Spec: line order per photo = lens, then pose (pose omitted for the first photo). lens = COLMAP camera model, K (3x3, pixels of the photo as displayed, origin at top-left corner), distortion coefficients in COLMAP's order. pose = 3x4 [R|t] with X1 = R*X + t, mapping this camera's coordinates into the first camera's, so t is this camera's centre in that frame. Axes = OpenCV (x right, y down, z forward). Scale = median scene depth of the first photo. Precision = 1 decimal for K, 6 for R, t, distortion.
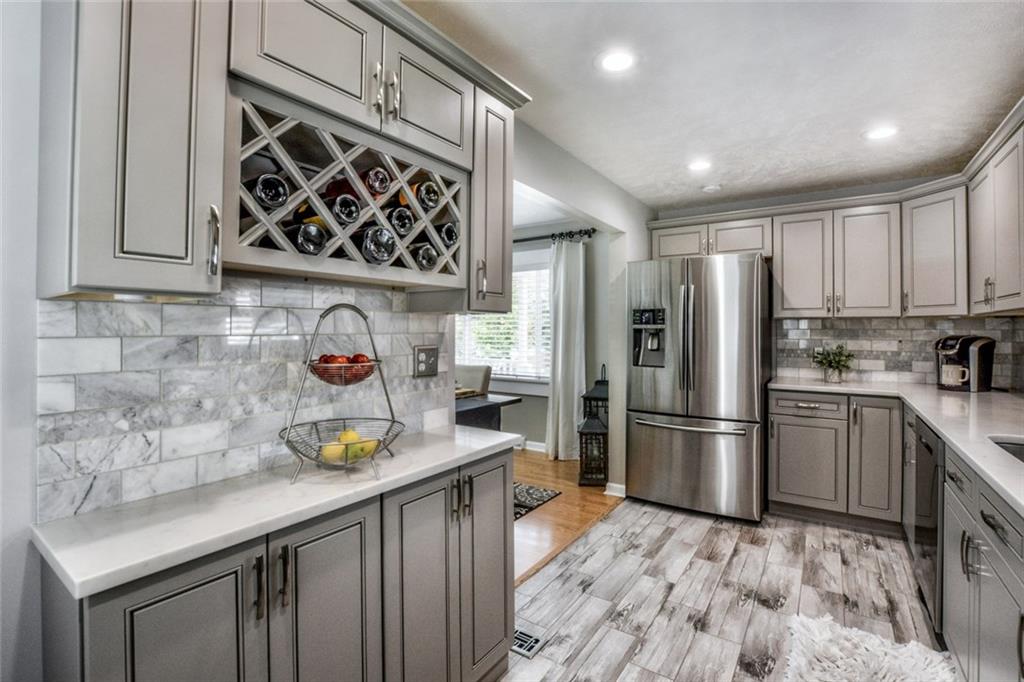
lens RADIAL K [[462.3, 0, 509.3], [0, 462.3, 330.4], [0, 0, 1]] dist [-0.032583, 0.002356]
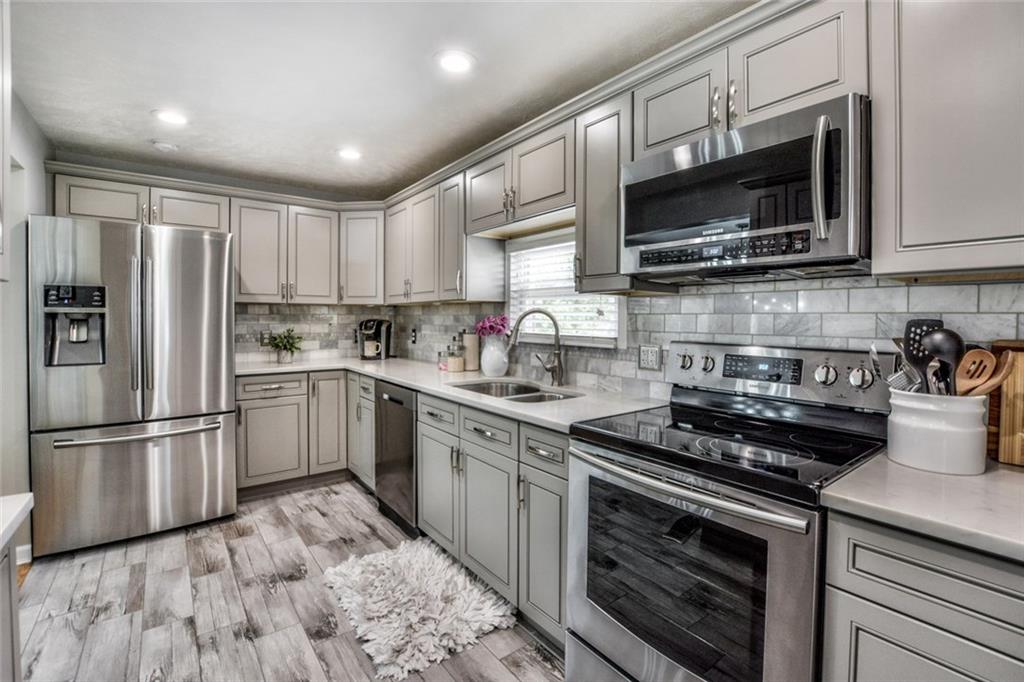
lens RADIAL K [[462.3, 0, 529.4], [0, 462.3, 329.0], [0, 0, 1]] dist [-0.032583, 0.002356]
pose [[0.286865, -0.027684, 0.957571, -0.197679], [-0.000689, 0.999576, 0.029105, 0.000178], [-0.957971, -0.009009, 0.286725, 0.139640]]
